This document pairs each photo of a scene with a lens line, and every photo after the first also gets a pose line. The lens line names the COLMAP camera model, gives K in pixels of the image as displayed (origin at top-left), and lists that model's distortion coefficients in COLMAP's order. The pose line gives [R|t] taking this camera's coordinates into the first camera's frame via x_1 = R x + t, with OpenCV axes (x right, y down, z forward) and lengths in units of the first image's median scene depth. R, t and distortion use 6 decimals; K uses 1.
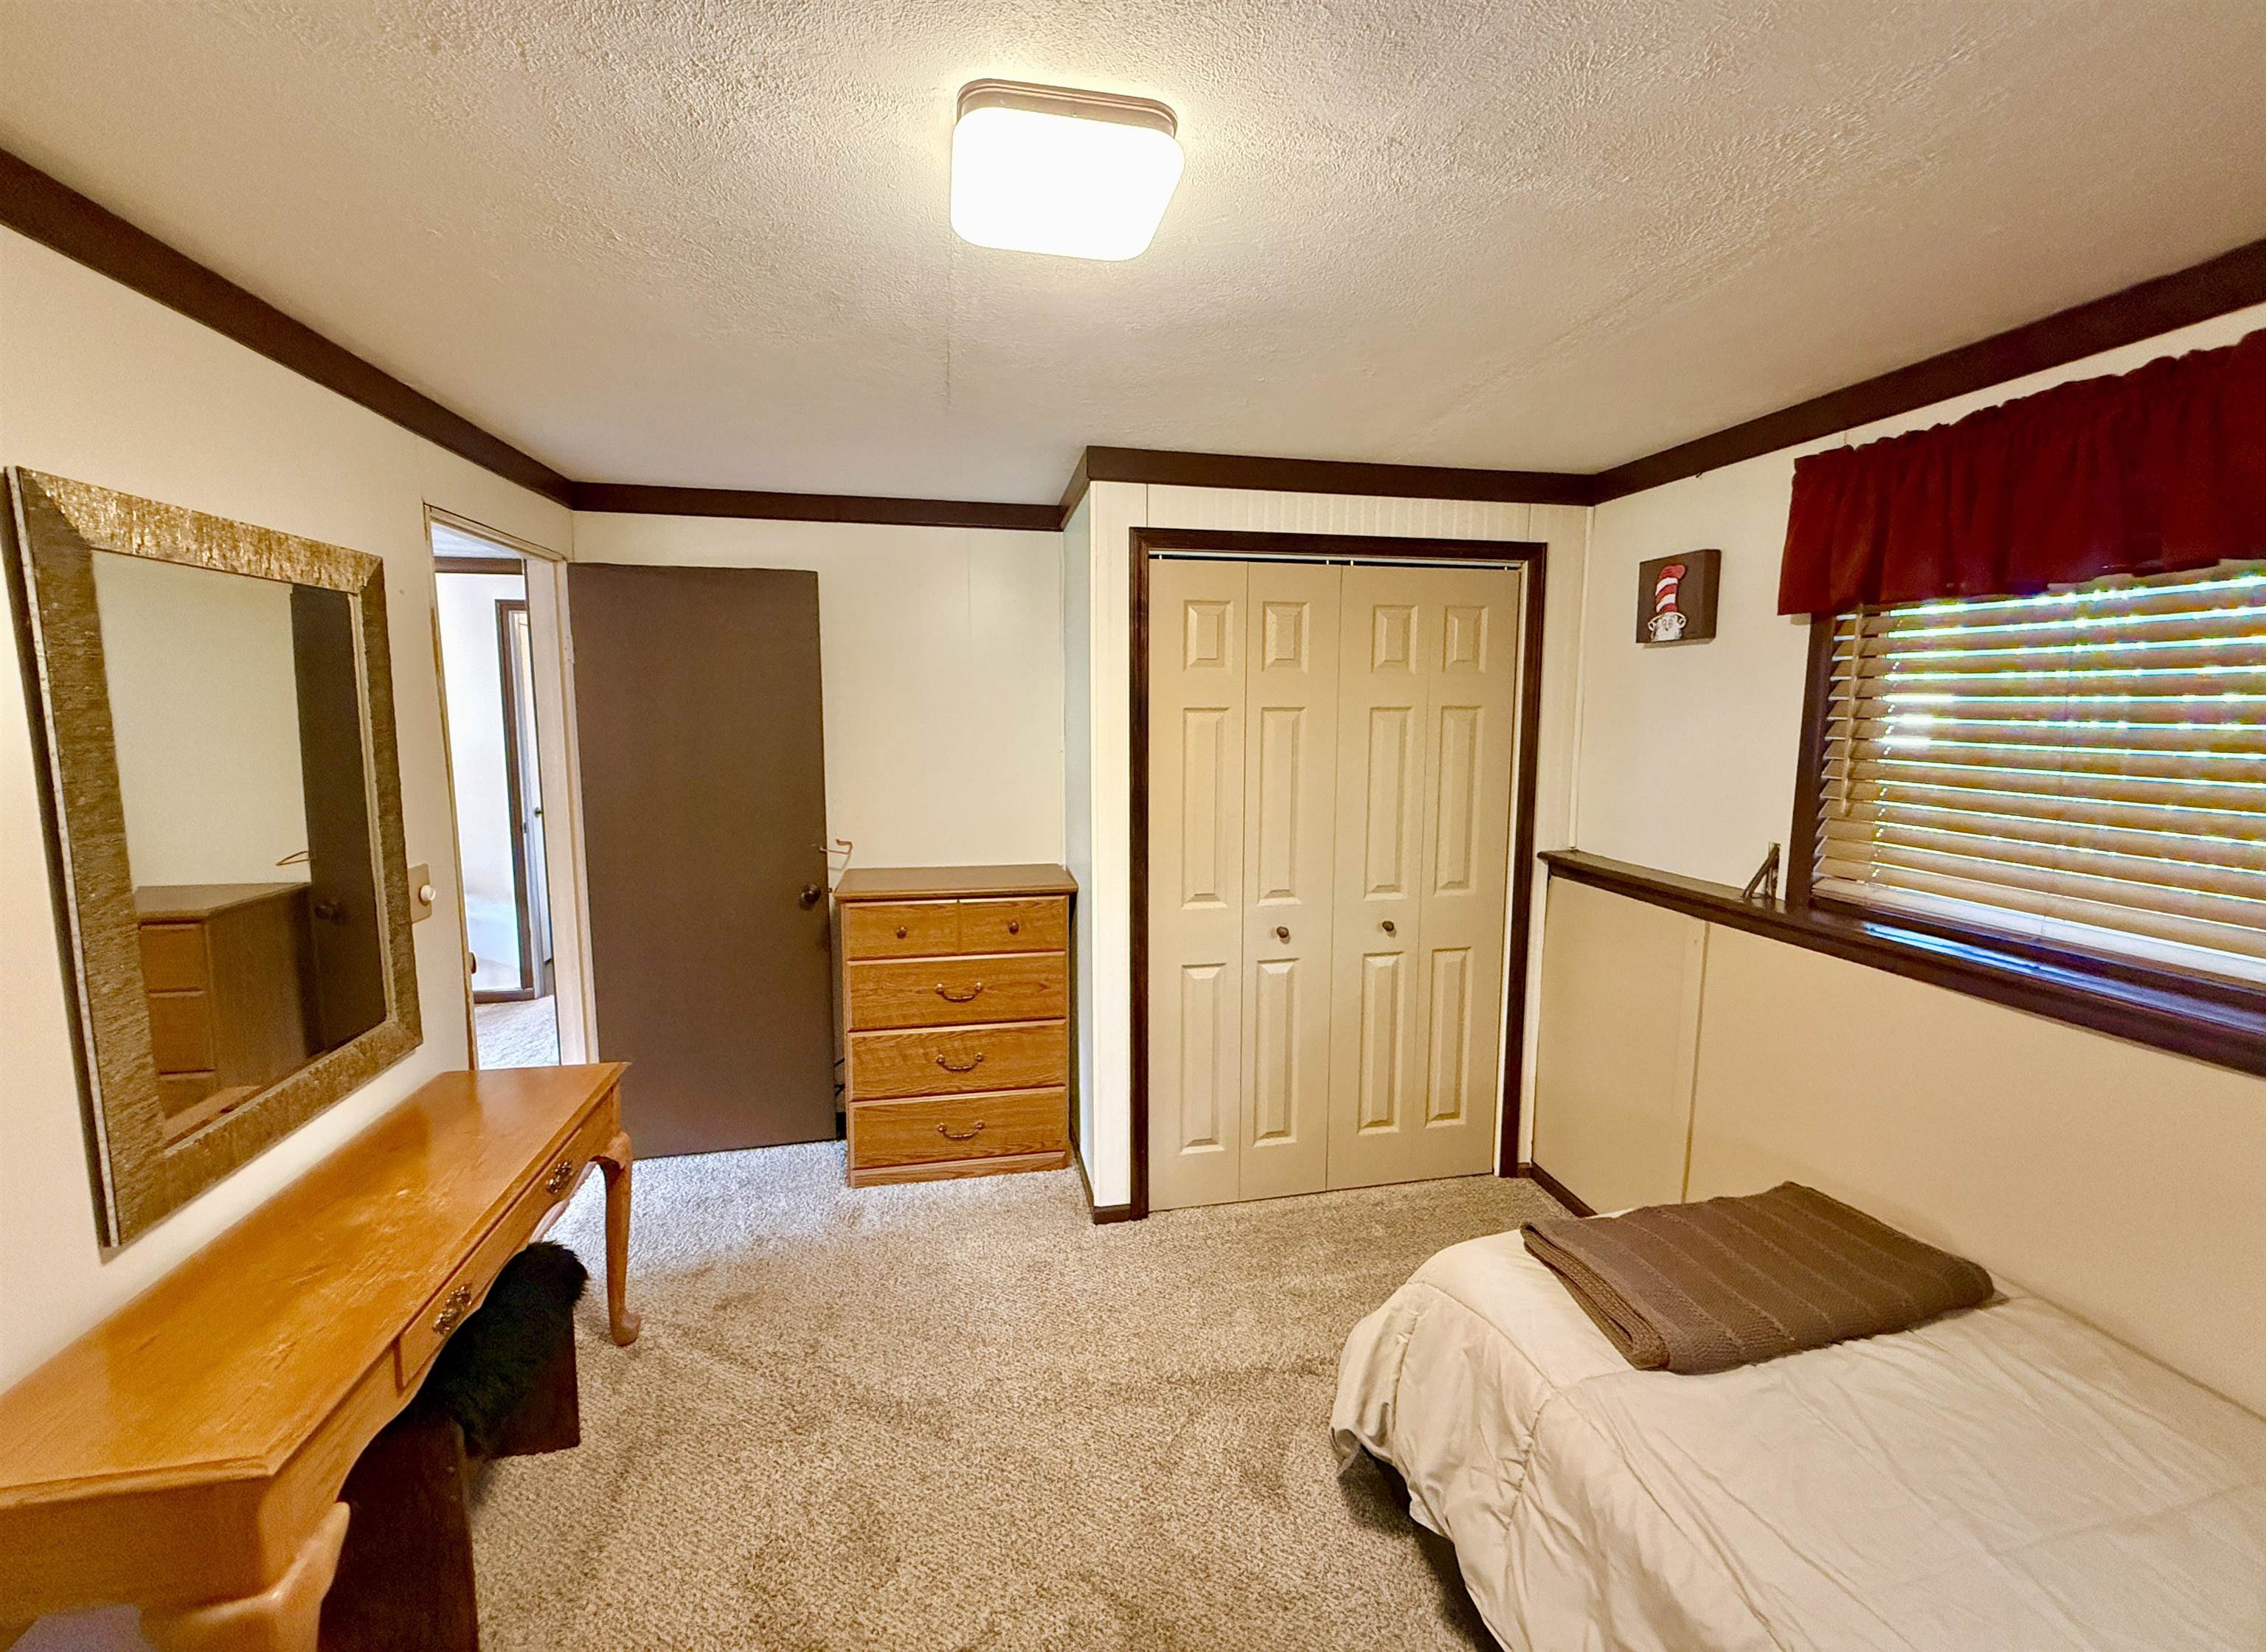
lens RADIAL K [[935.9, 0, 1124.9], [0, 935.9, 813.3], [0, 0, 1]] dist [-0.003362, -0.000159]
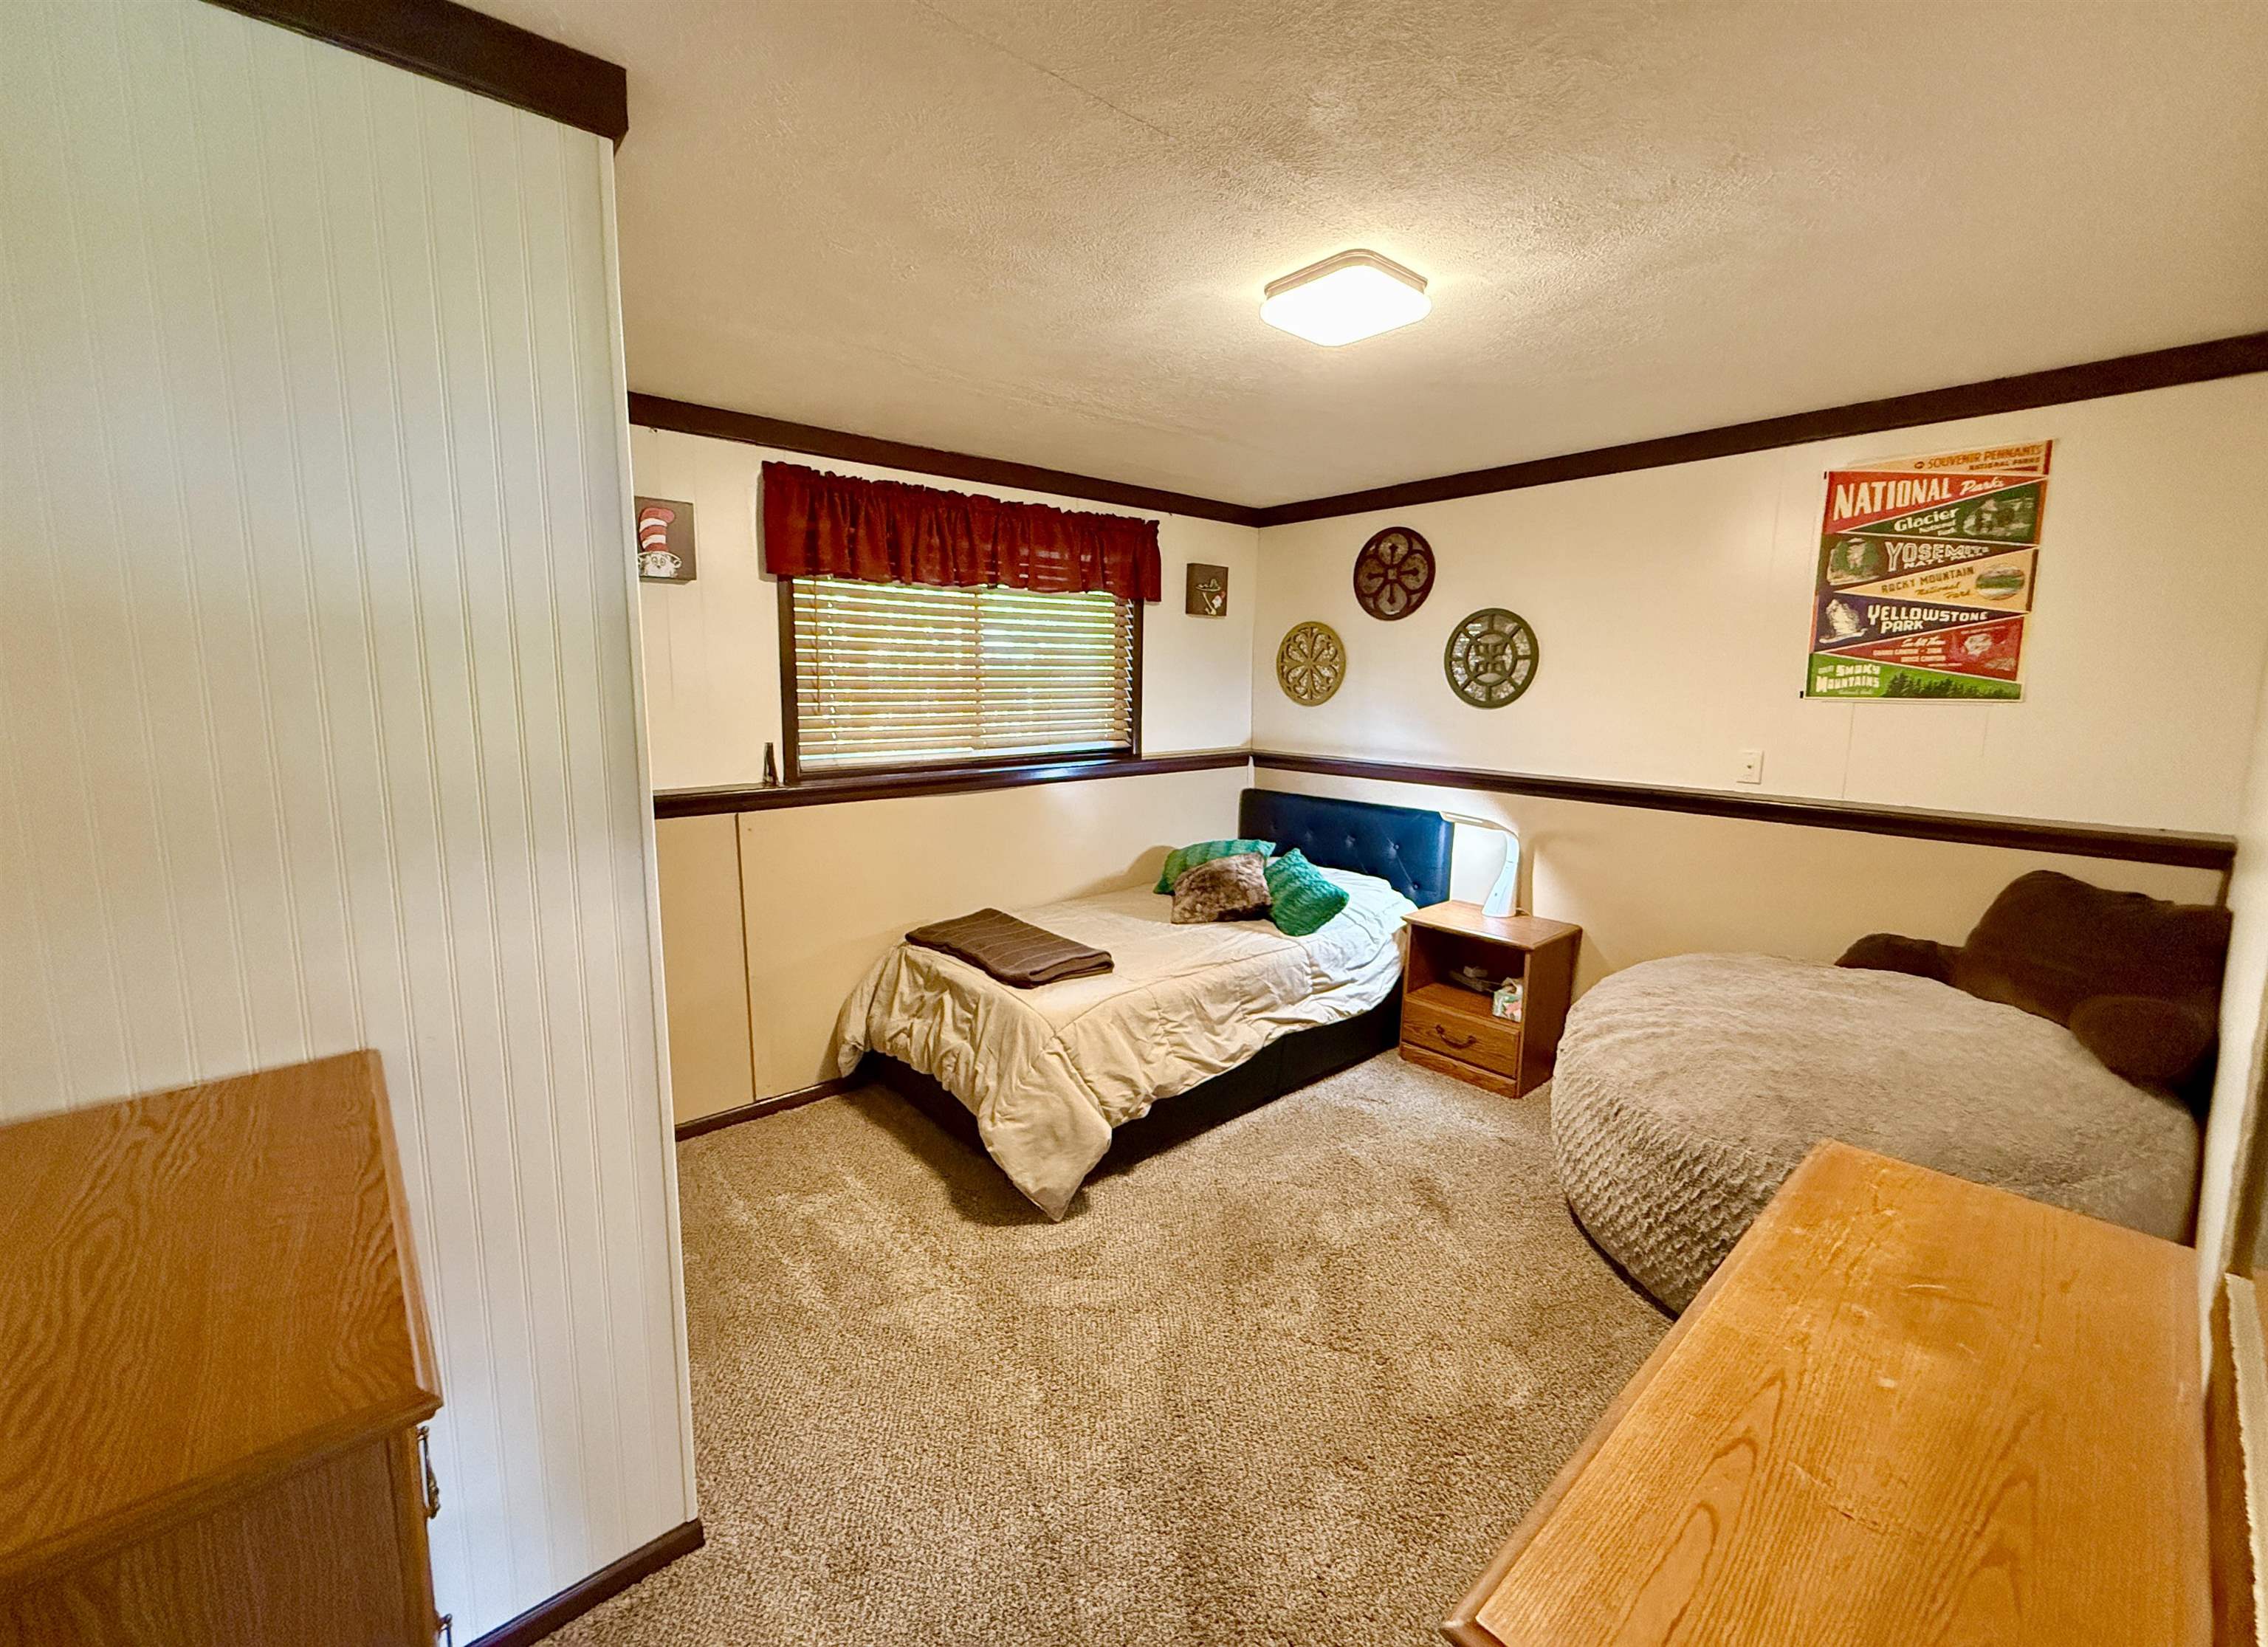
lens RADIAL K [[906.2, 0, 1134.4], [0, 906.2, 803.6], [0, 0, 1]] dist [0.000233, 0.002108]
pose [[-0.504786, -0.130377, 0.853342, -0.800744], [0.090068, 0.975179, 0.202270, -0.111662], [-0.858533, 0.178961, -0.480514, 1.337048]]
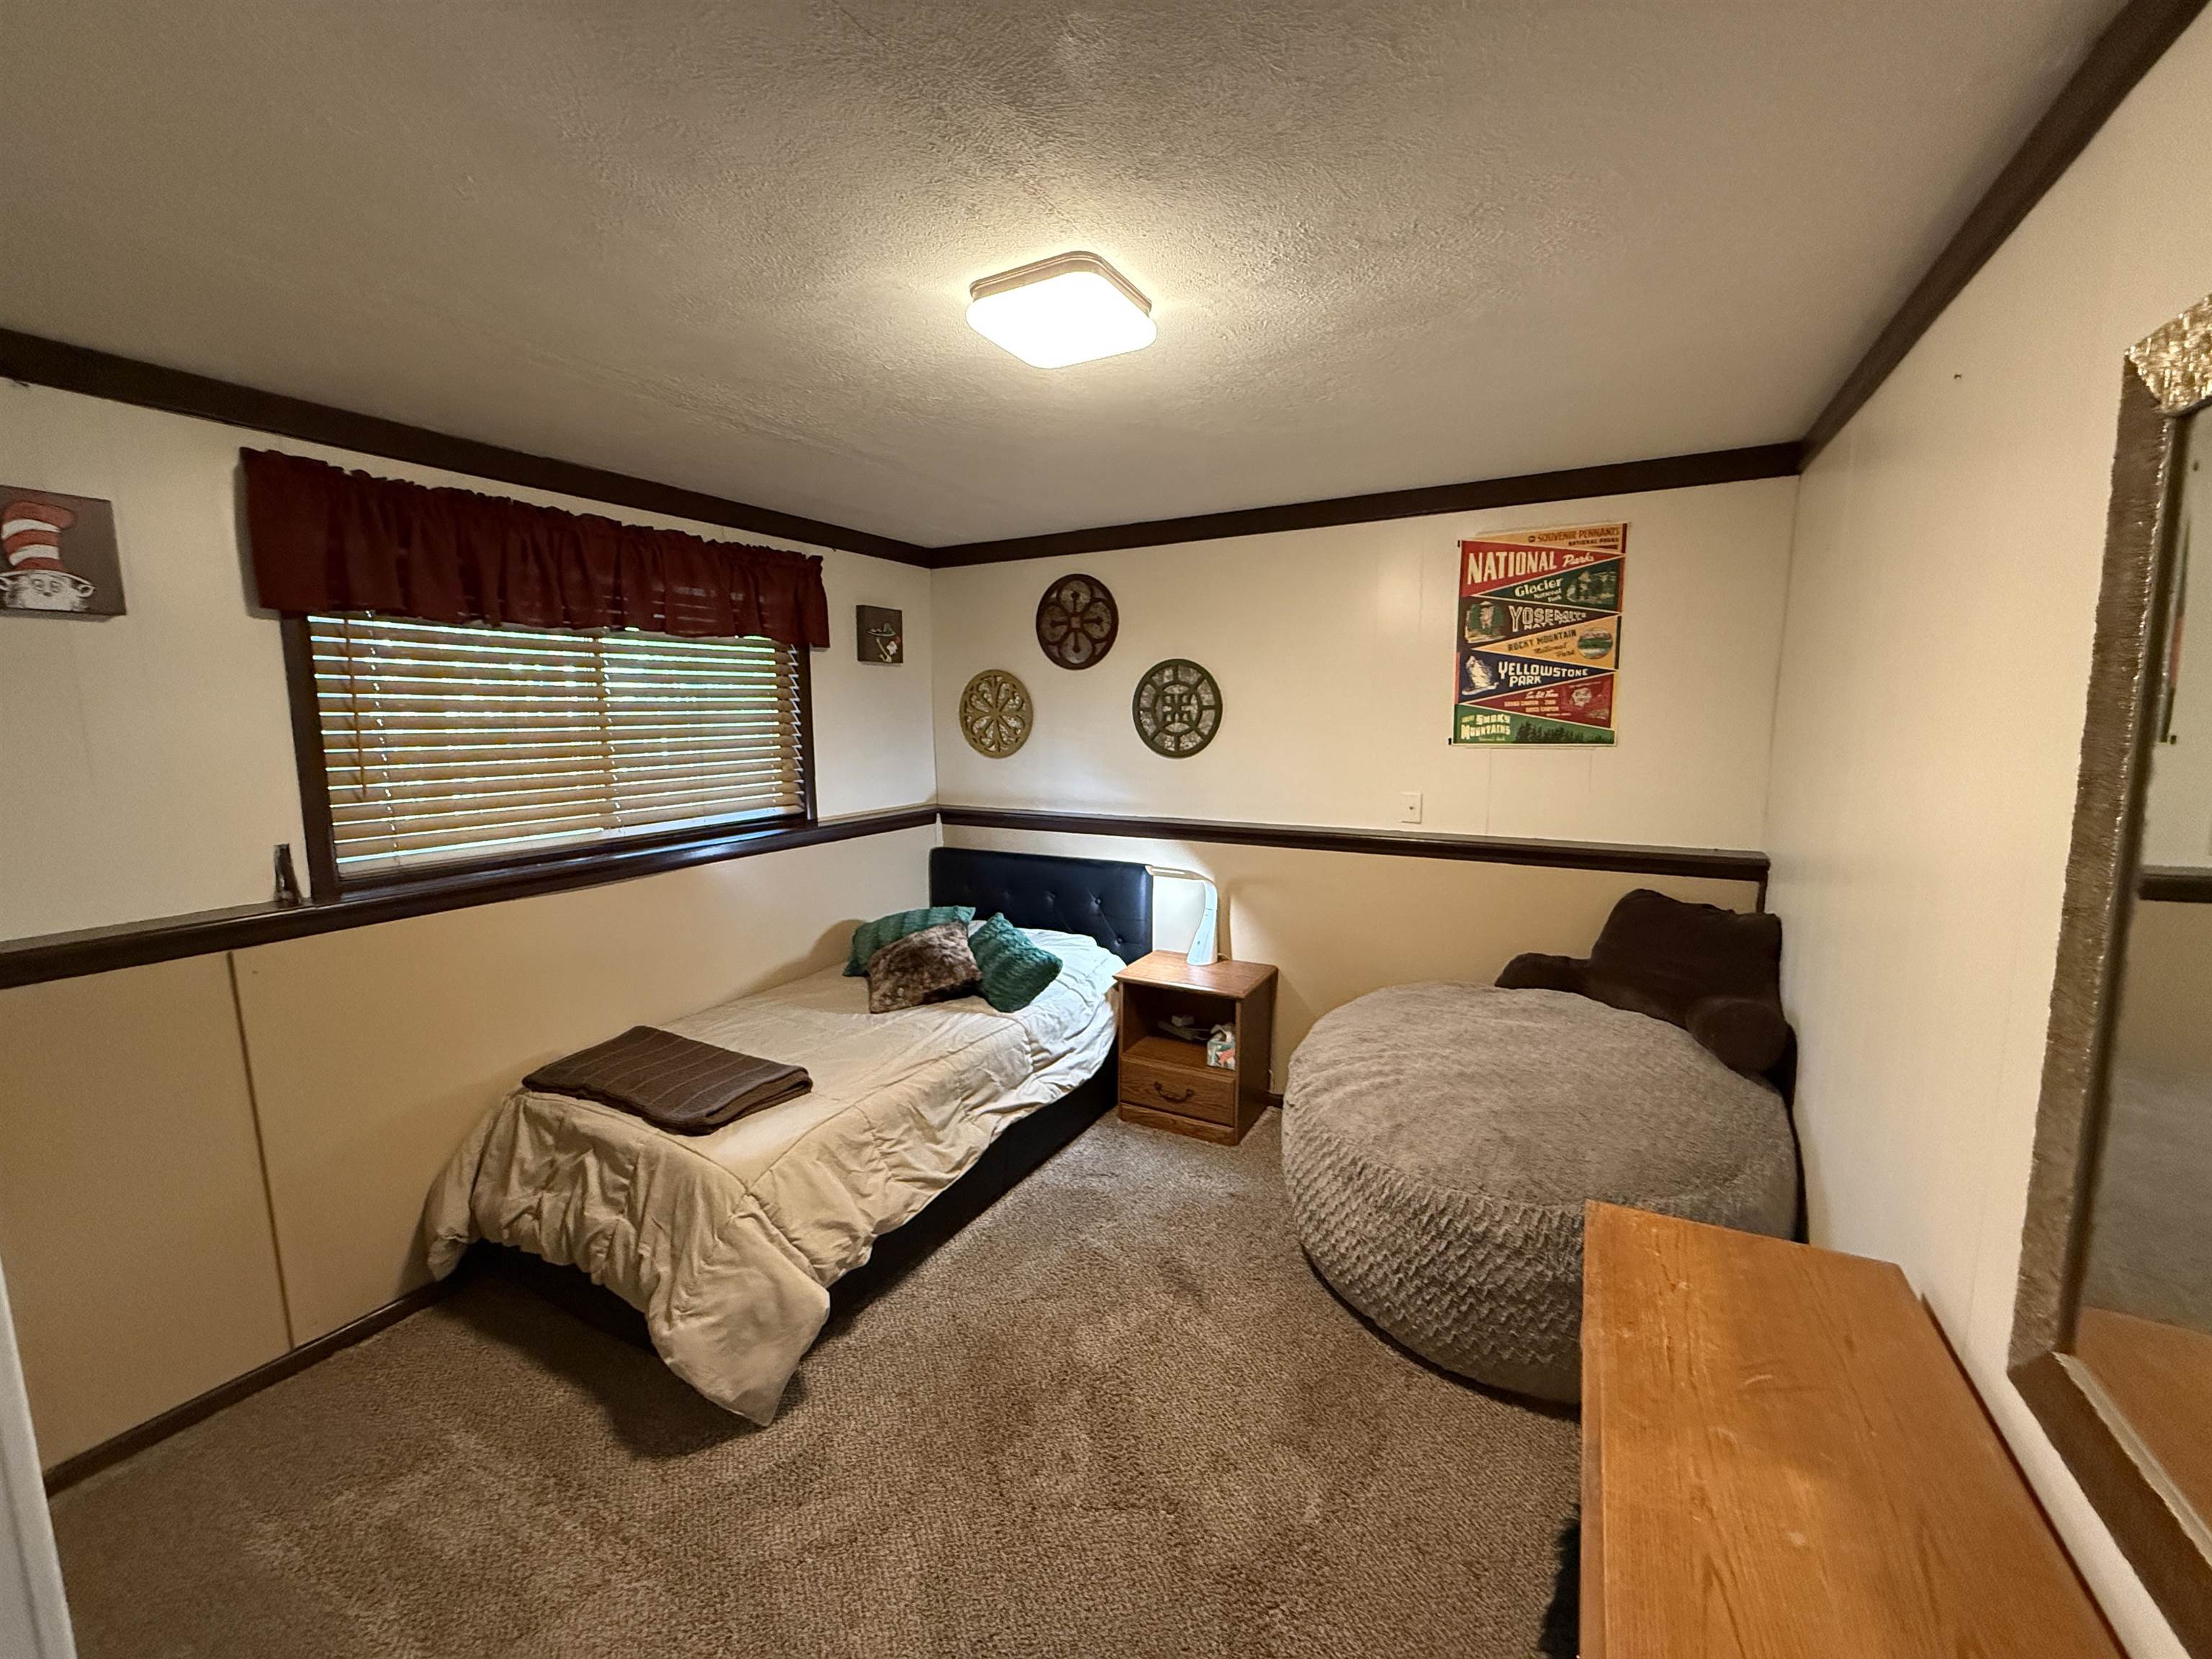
lens RADIAL K [[884.0, 0, 1102.3], [0, 884.0, 835.5], [0, 0, 1]] dist [0.002246, -0.000091]
pose [[-0.769309, -0.089238, 0.632613, -0.611340], [0.076817, 0.970092, 0.230260, -0.137324], [-0.634241, 0.225737, -0.739446, 1.274941]]
